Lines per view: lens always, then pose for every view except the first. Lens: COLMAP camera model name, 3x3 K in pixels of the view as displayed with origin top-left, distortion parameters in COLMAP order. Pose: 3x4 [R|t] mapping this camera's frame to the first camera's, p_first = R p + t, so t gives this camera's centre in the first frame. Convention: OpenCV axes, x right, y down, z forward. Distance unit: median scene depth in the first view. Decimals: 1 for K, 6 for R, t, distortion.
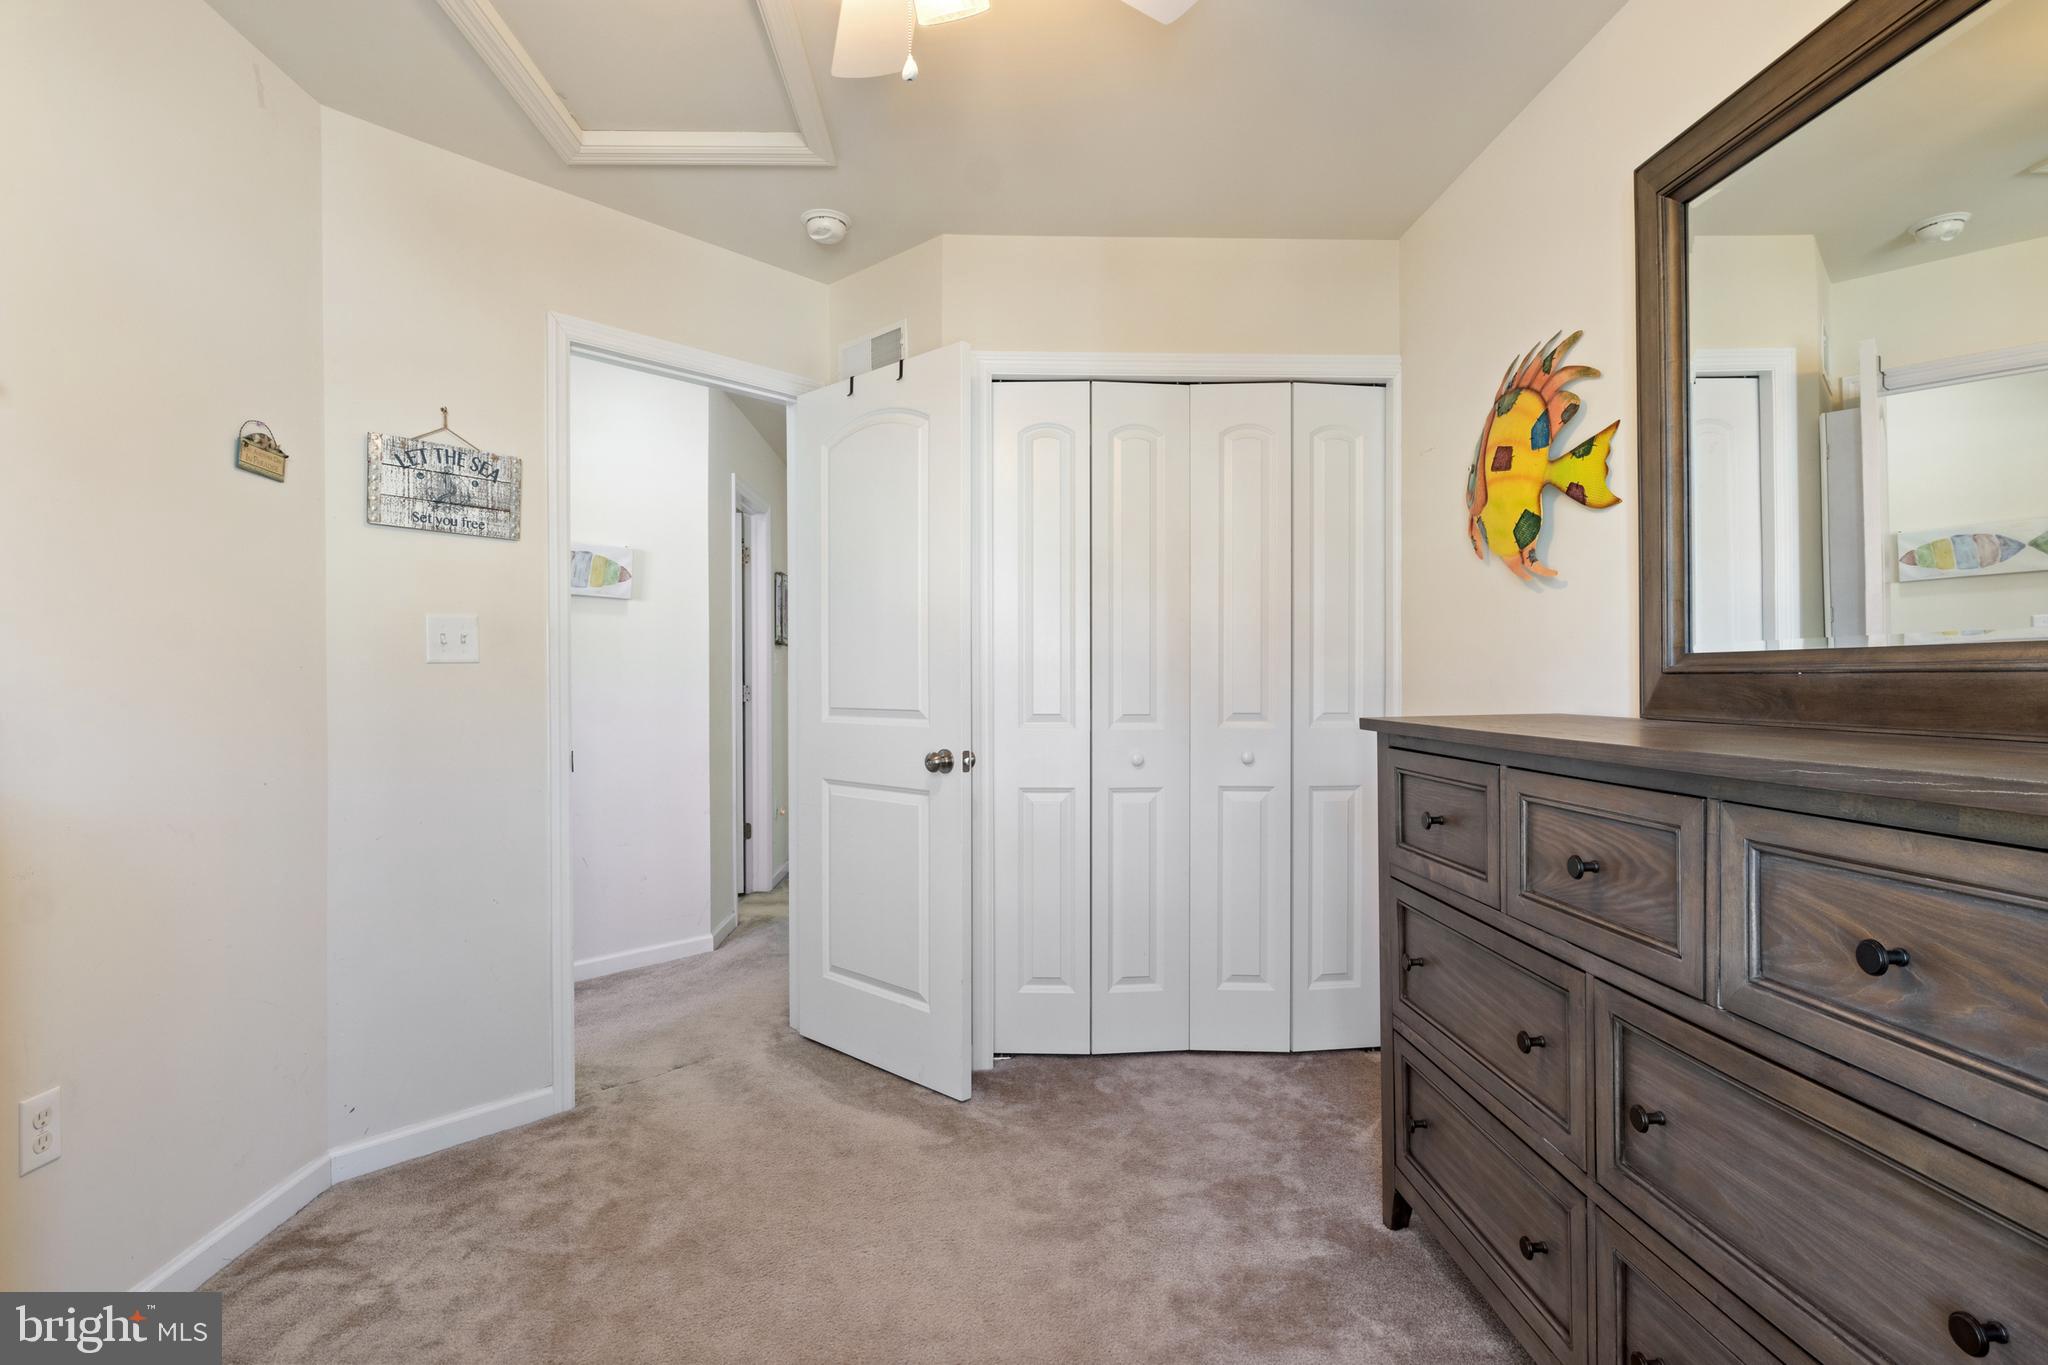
lens RADIAL K [[1034.0, 0, 1021.3], [0, 1034.0, 664.6], [0, 0, 1]] dist [-0.008552, -0.000719]
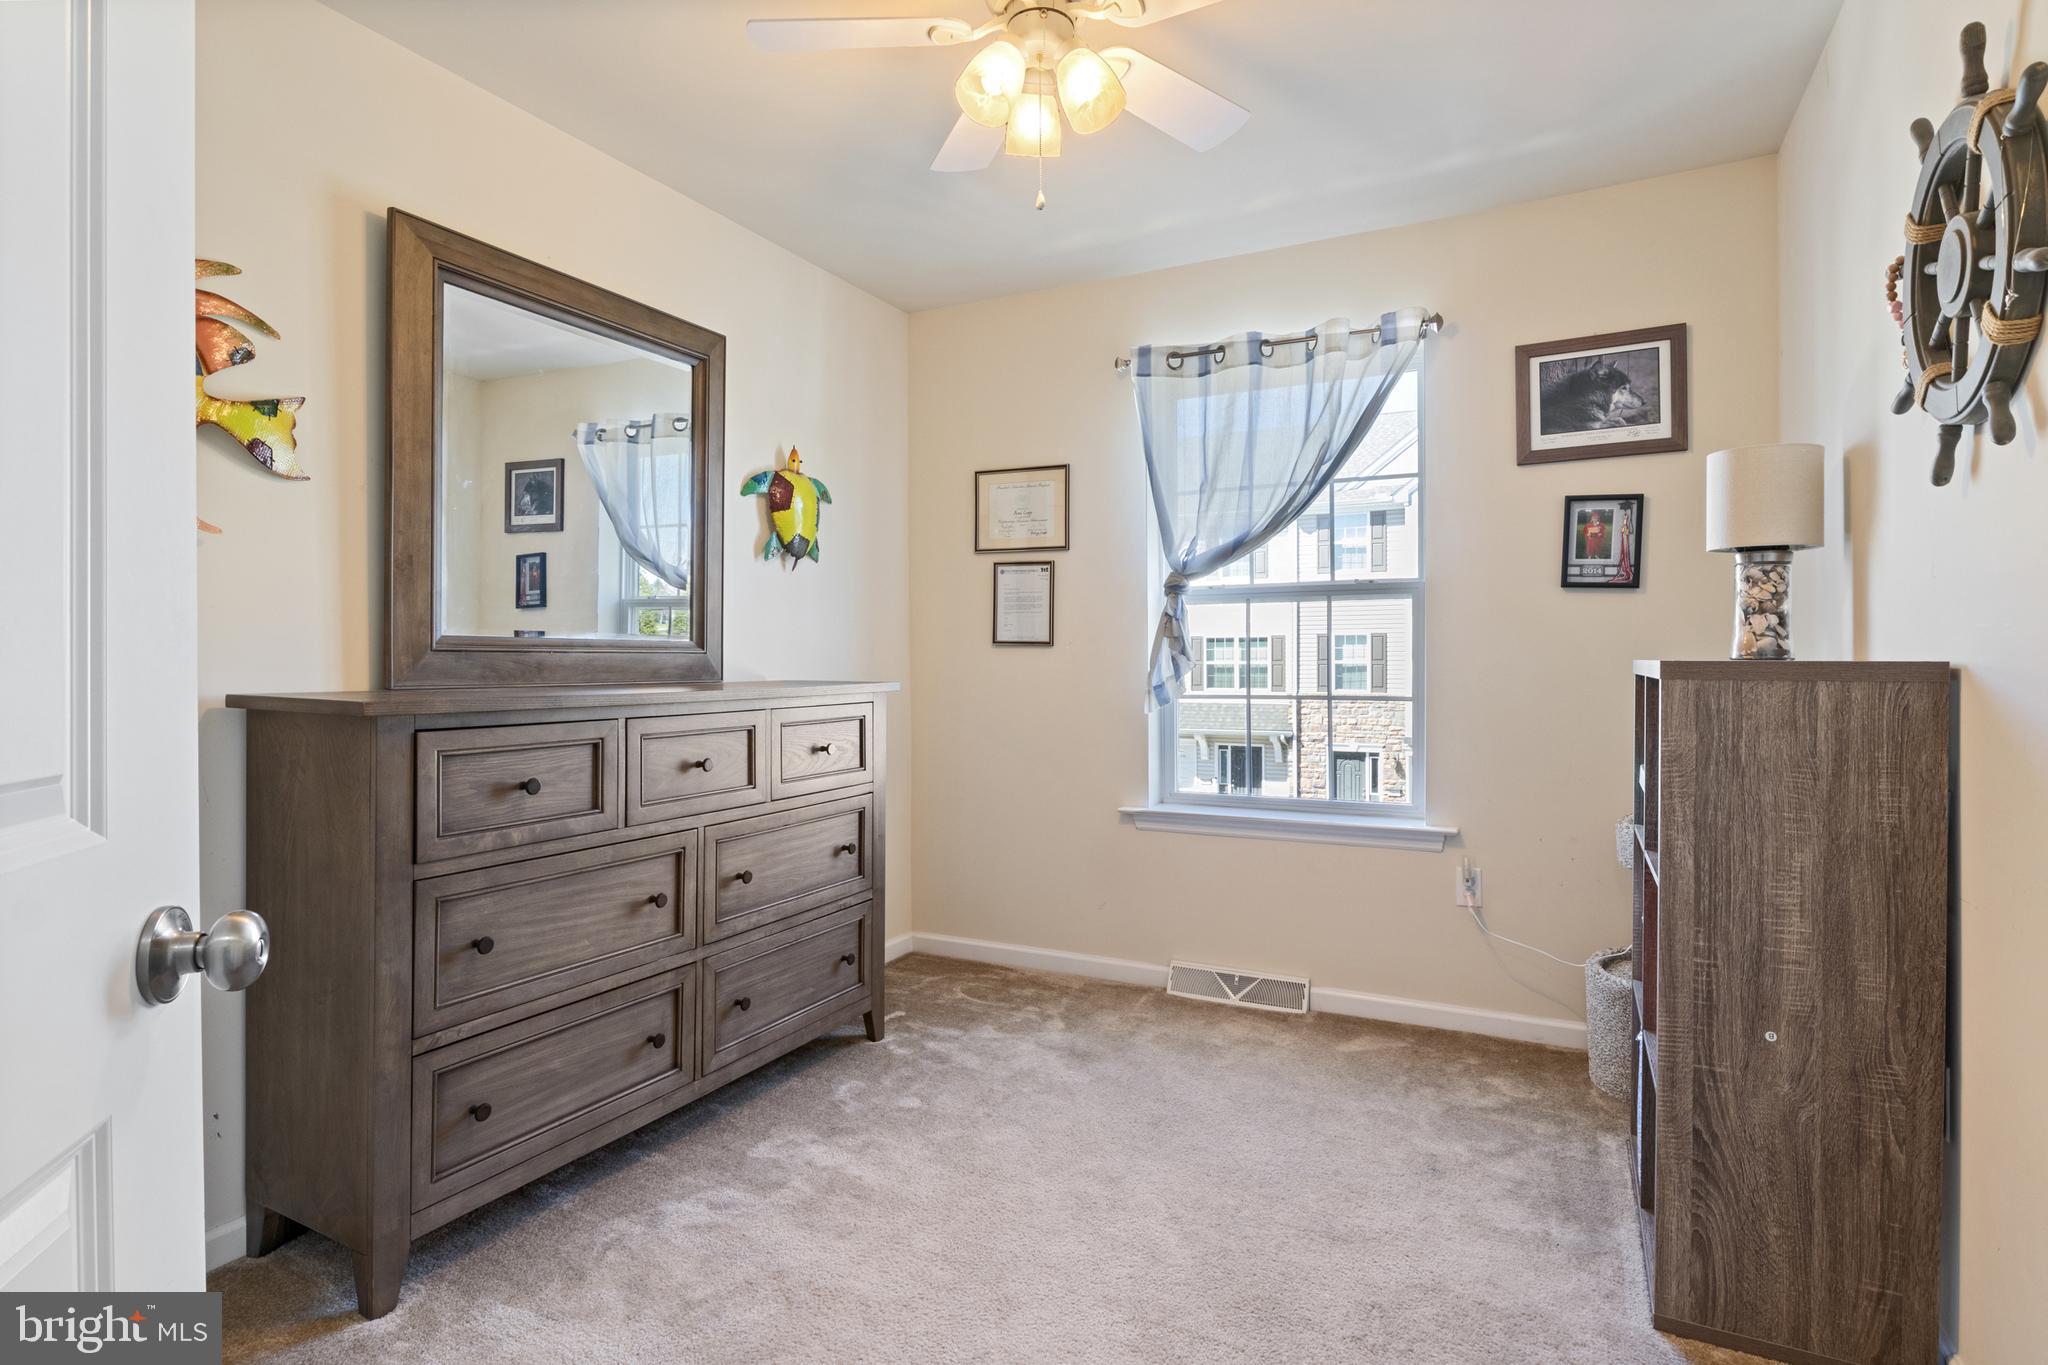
lens RADIAL K [[1034.0, 0, 1021.3], [0, 1034.0, 664.6], [0, 0, 1]] dist [-0.008552, -0.000719]
pose [[-0.877802, -0.005498, 0.478992, -0.496768], [-0.011322, 0.999893, -0.009272, 0.020900], [-0.478890, -0.013563, -0.877770, 1.496296]]
